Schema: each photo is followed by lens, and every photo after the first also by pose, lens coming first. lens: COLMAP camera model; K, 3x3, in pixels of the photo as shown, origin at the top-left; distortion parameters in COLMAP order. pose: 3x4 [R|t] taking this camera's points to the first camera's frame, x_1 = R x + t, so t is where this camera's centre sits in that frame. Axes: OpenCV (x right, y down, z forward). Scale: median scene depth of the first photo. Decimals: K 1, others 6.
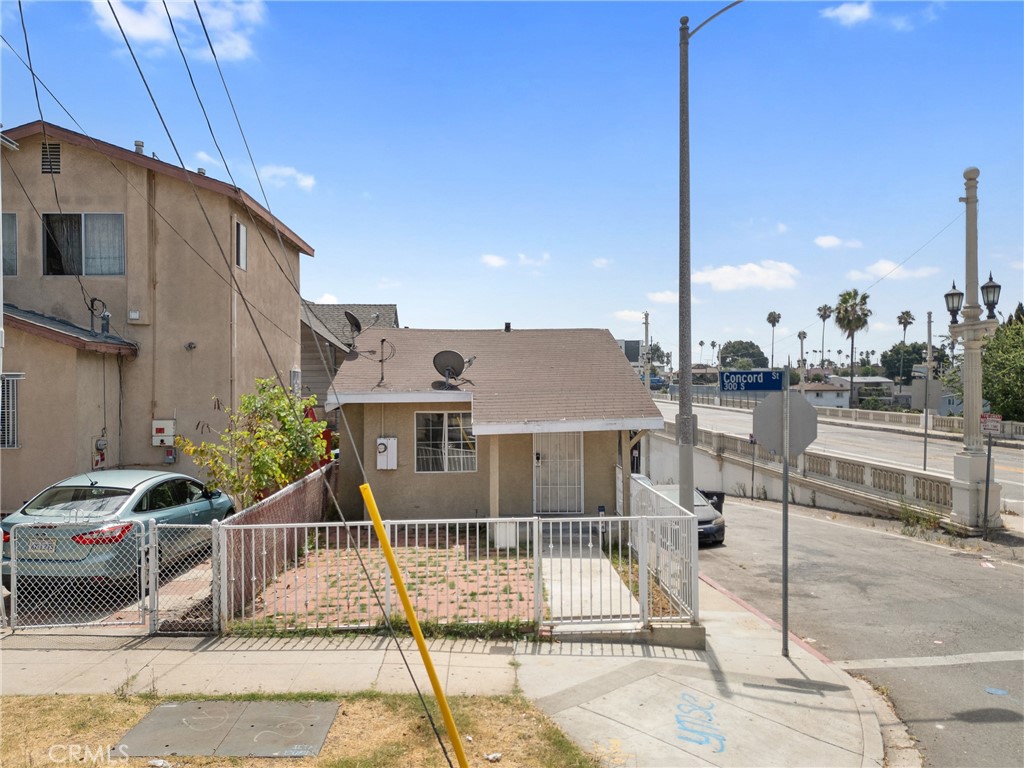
lens RADIAL K [[734.2, 0, 515.4], [0, 734.2, 384.3], [0, 0, 1]] dist [0.076845, -0.075674]
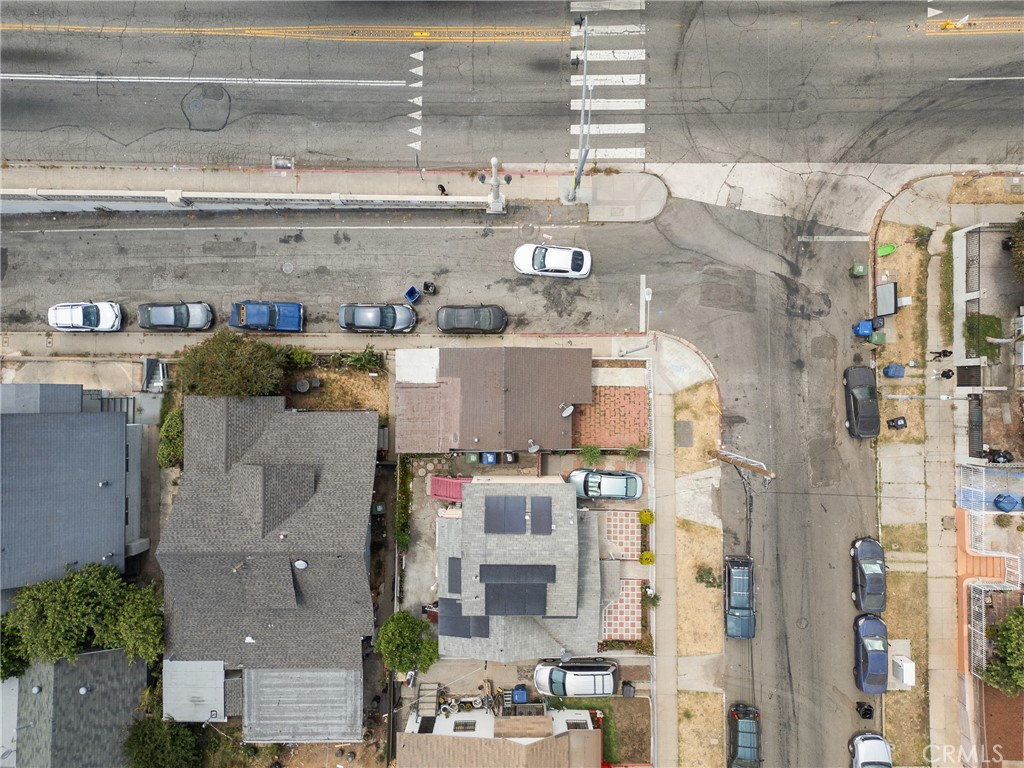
lens RADIAL K [[714.0, 0, 506.9], [0, 714.0, 388.2], [0, 0, 1]] dist [0.072515, -0.066256]
pose [[0.048072, -0.998798, 0.009573, -0.036303], [-0.002592, 0.009459, 0.999952, -3.058917], [-0.998841, -0.048095, -0.002134, 1.289551]]
